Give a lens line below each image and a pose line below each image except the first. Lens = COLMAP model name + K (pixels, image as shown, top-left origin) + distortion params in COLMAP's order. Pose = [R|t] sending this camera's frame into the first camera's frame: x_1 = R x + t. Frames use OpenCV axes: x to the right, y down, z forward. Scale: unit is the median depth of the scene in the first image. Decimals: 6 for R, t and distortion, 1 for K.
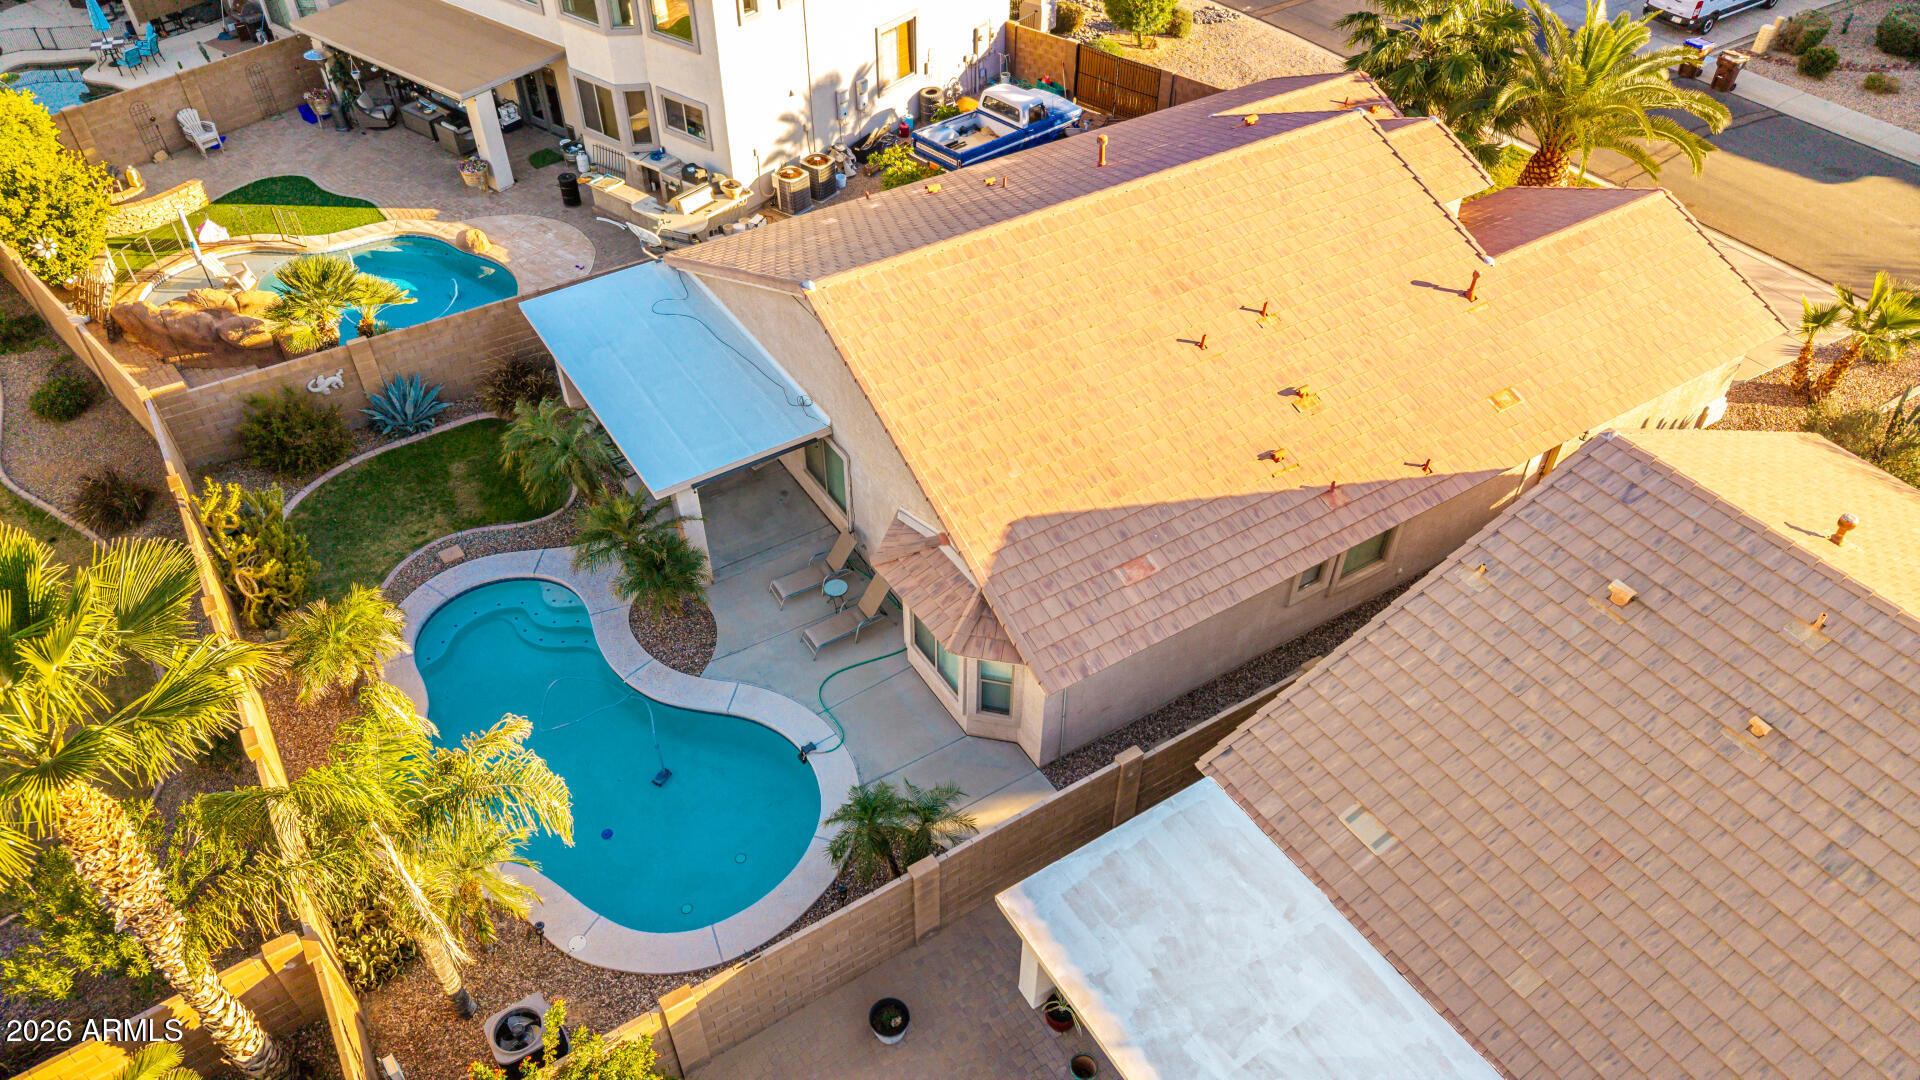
lens RADIAL K [[1280.6, 0, 960.0], [0, 1280.6, 540.0], [0, 0, 1]] dist [0.056565, -0.069050]
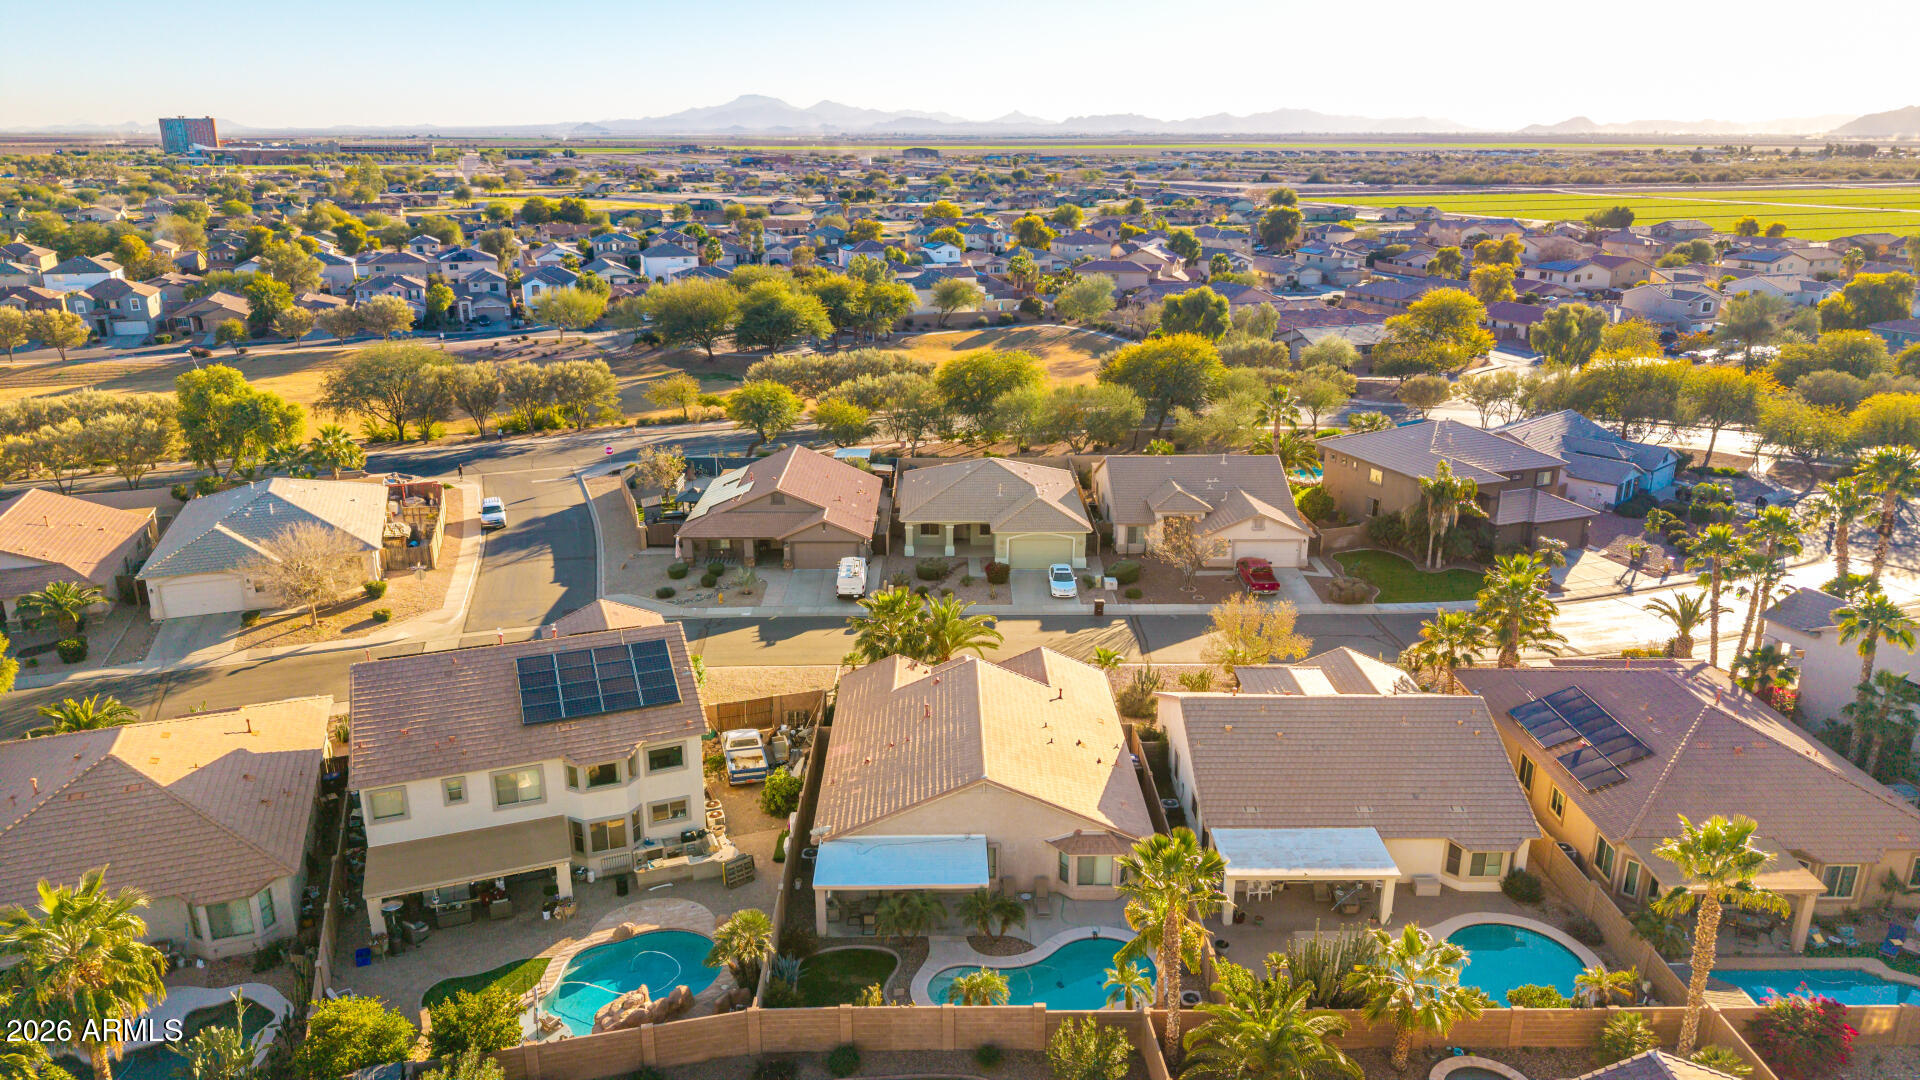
lens RADIAL K [[1288.1, 0, 967.8], [0, 1288.1, 508.1], [0, 0, 1]] dist [0.040092, -0.038131]
pose [[0.517768, -0.243482, 0.820142, -1.322985], [0.578636, 0.805781, -0.126082, -0.205394], [-0.630156, 0.539845, 0.558095, -0.429369]]
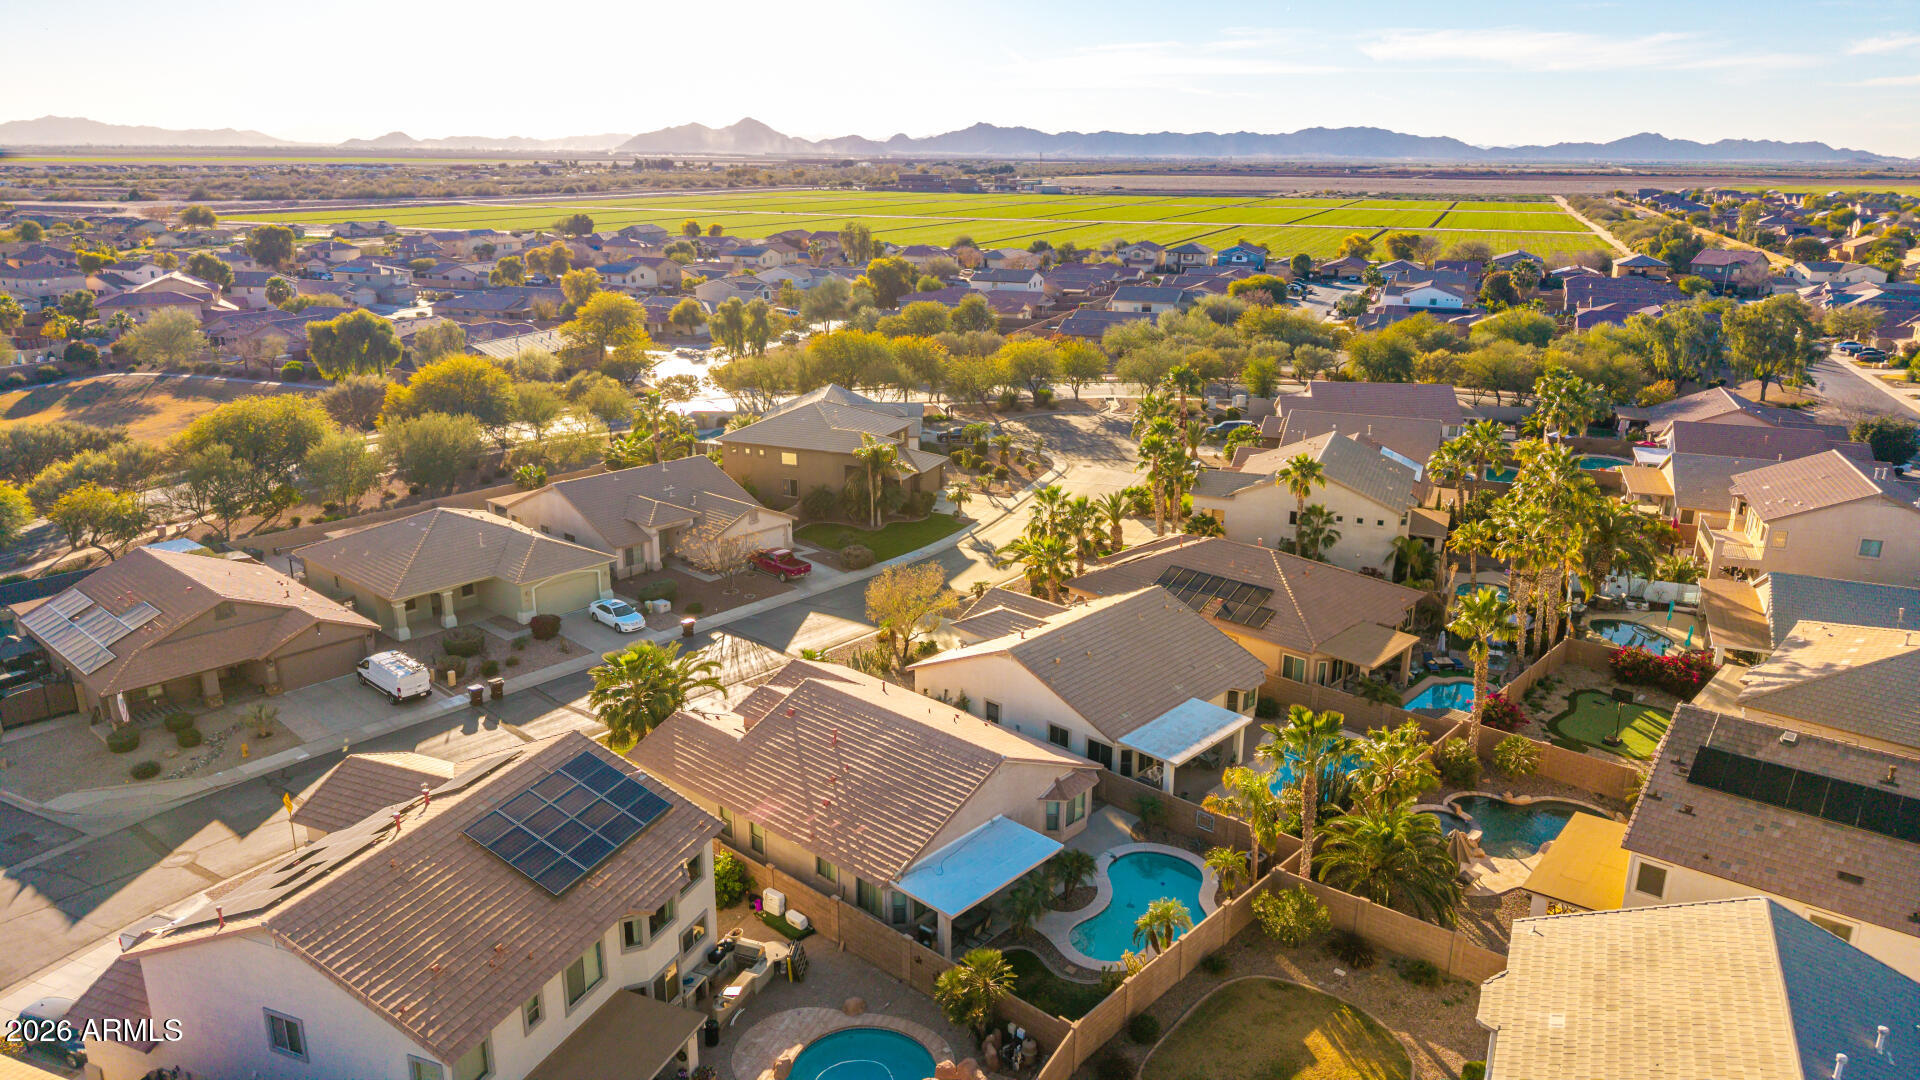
lens RADIAL K [[1292.8, 0, 960.0], [0, 1292.8, 540.0], [0, 0, 1]] dist [0.004881, -0.002475]
pose [[-0.273077, -0.284531, 0.918951, -1.496075], [0.644444, 0.655121, 0.394346, -0.995374], [-0.714228, 0.699899, 0.004466, 0.477052]]
